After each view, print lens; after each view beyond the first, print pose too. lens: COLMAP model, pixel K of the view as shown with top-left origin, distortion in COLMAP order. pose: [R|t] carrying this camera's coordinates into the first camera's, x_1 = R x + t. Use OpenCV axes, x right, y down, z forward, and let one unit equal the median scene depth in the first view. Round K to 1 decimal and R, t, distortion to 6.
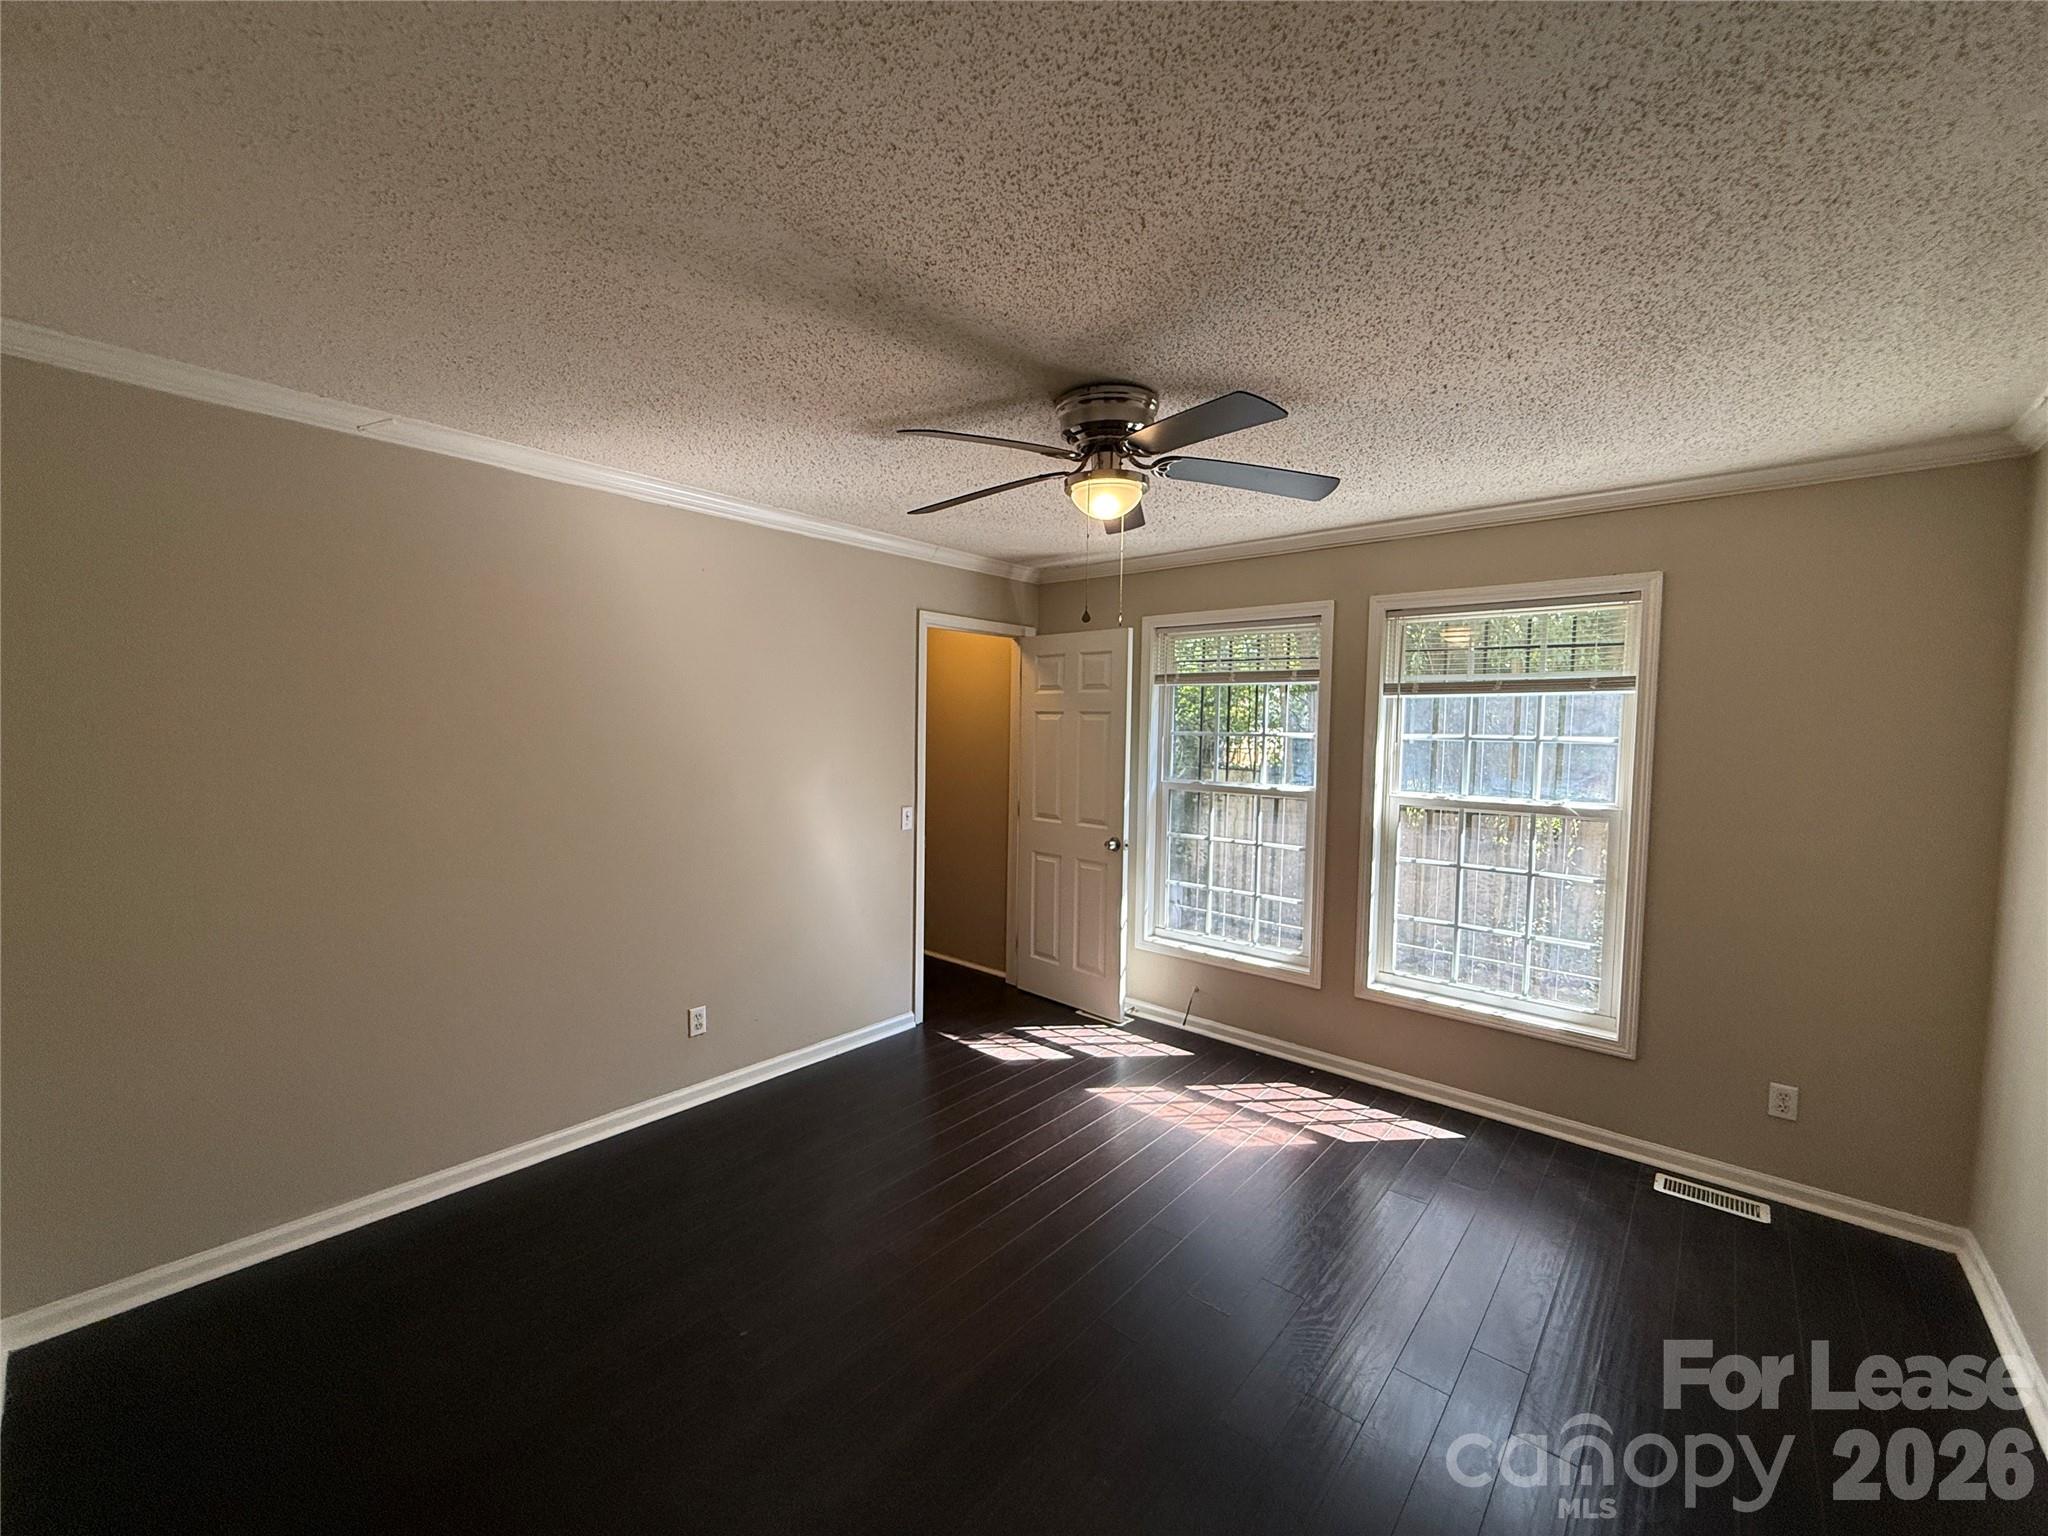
lens RADIAL K [[832.4, 0, 1015.3], [0, 832.4, 778.1], [0, 0, 1]] dist [0.009521, -0.000047]
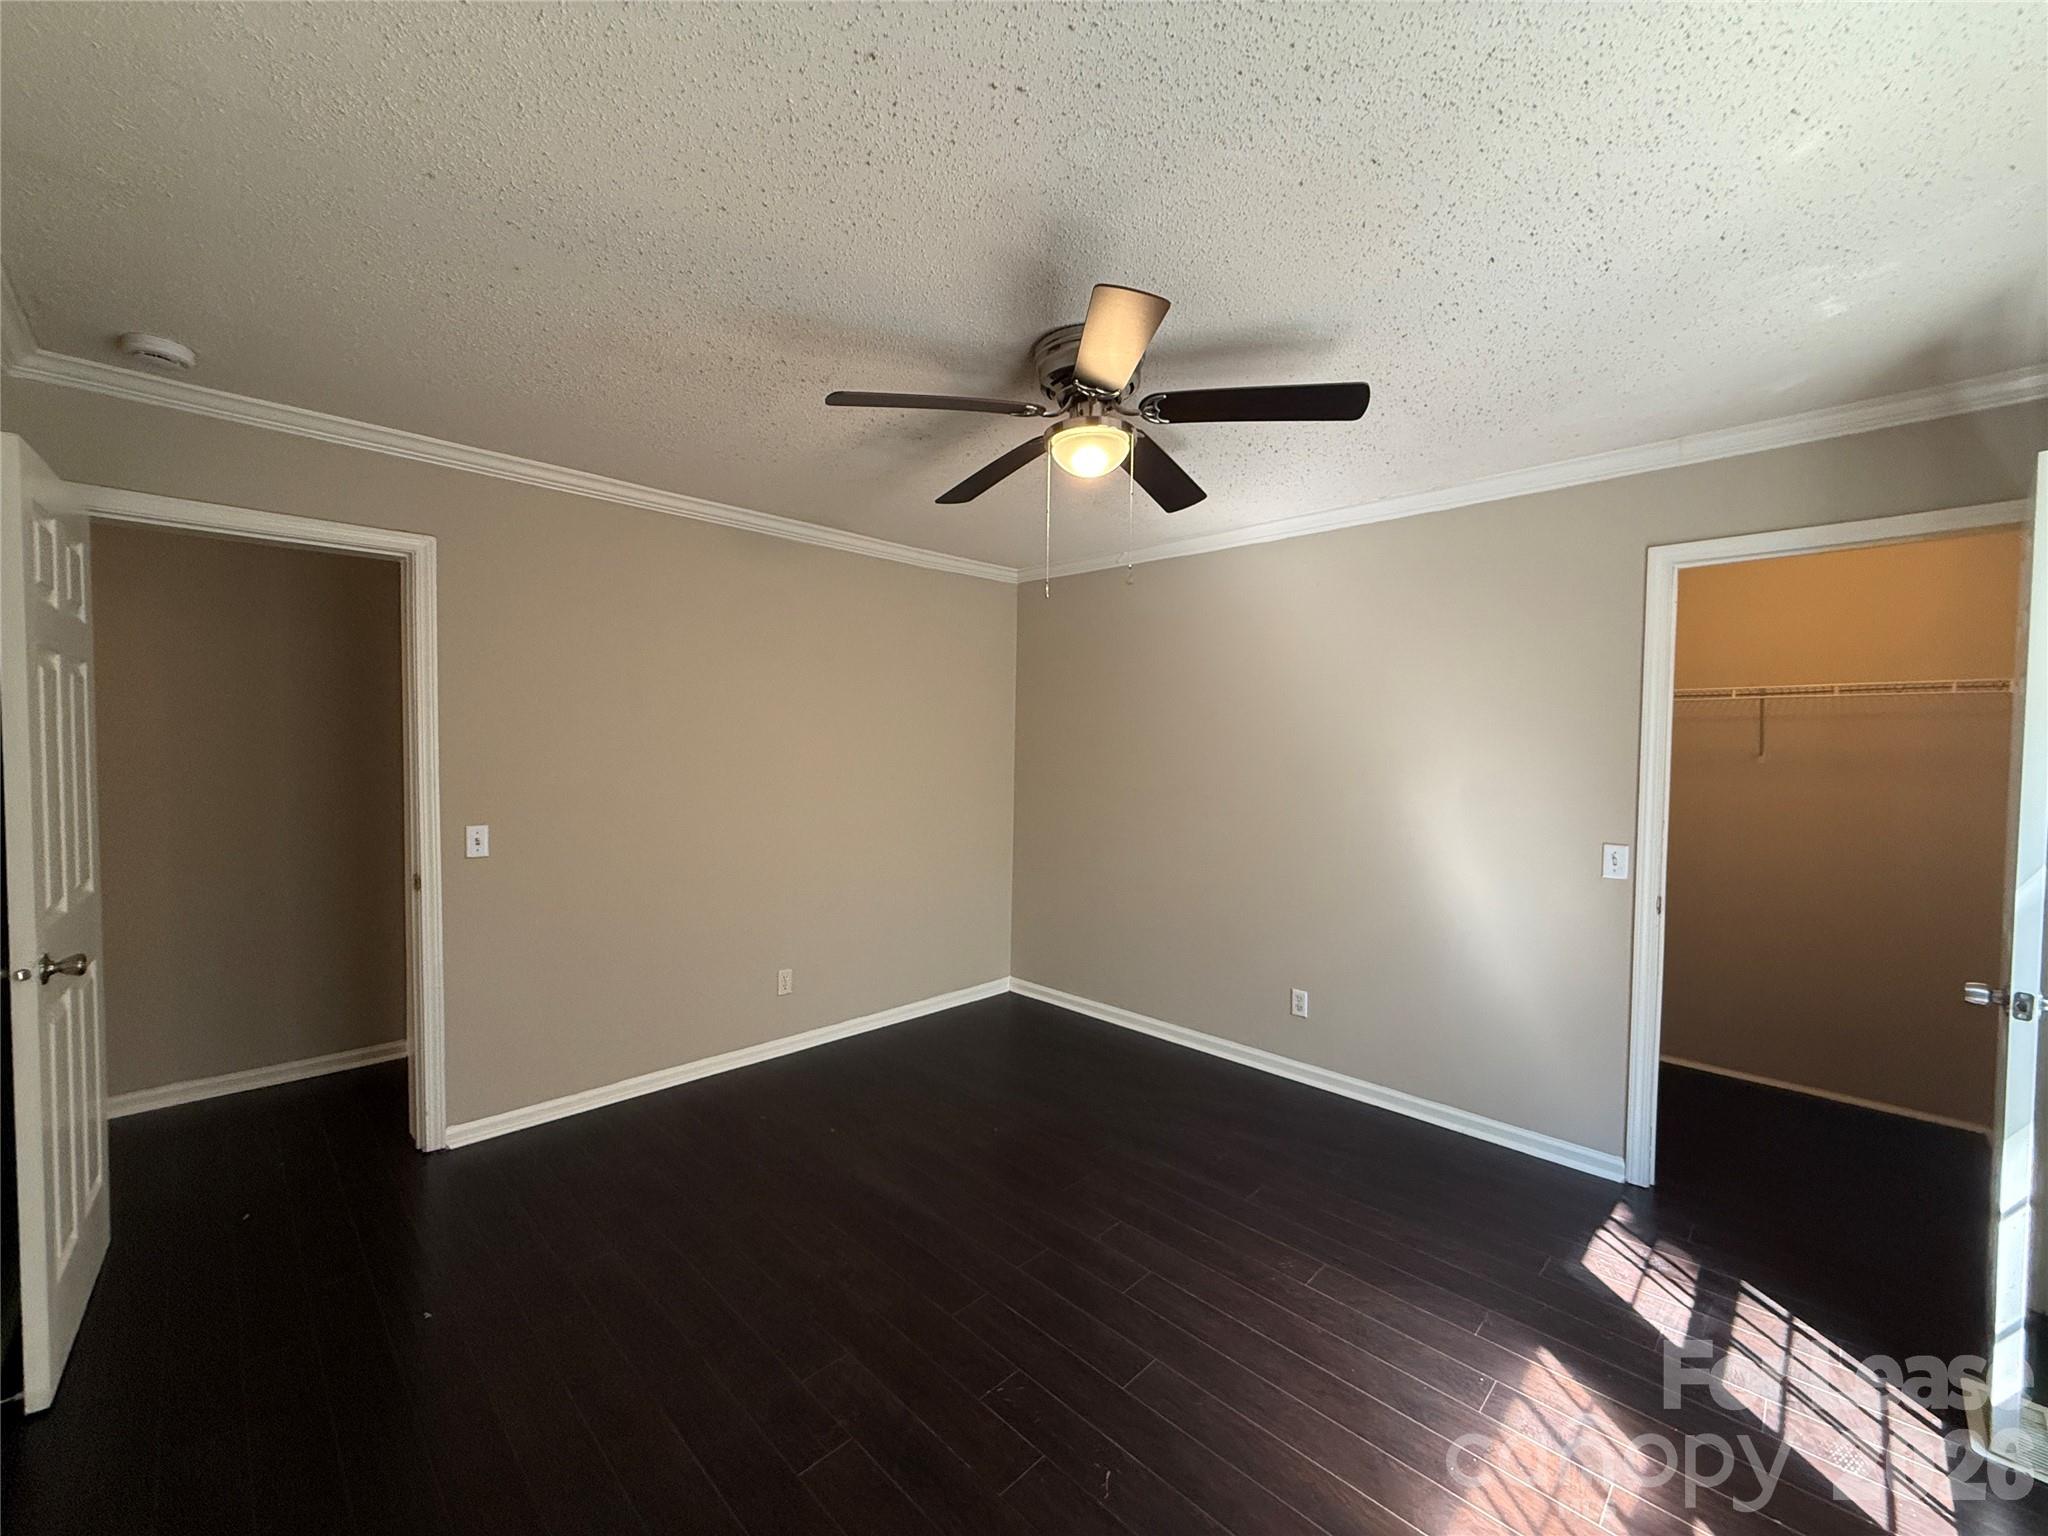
lens RADIAL K [[832.4, 0, 1023.0], [0, 832.4, 768.5], [0, 0, 1]] dist [0.009521, -0.000047]
pose [[-0.058316, 0.022752, -0.998039, 0.592497], [-0.075231, 0.996797, 0.027120, -0.010123], [0.995459, 0.076665, -0.056418, 0.573085]]
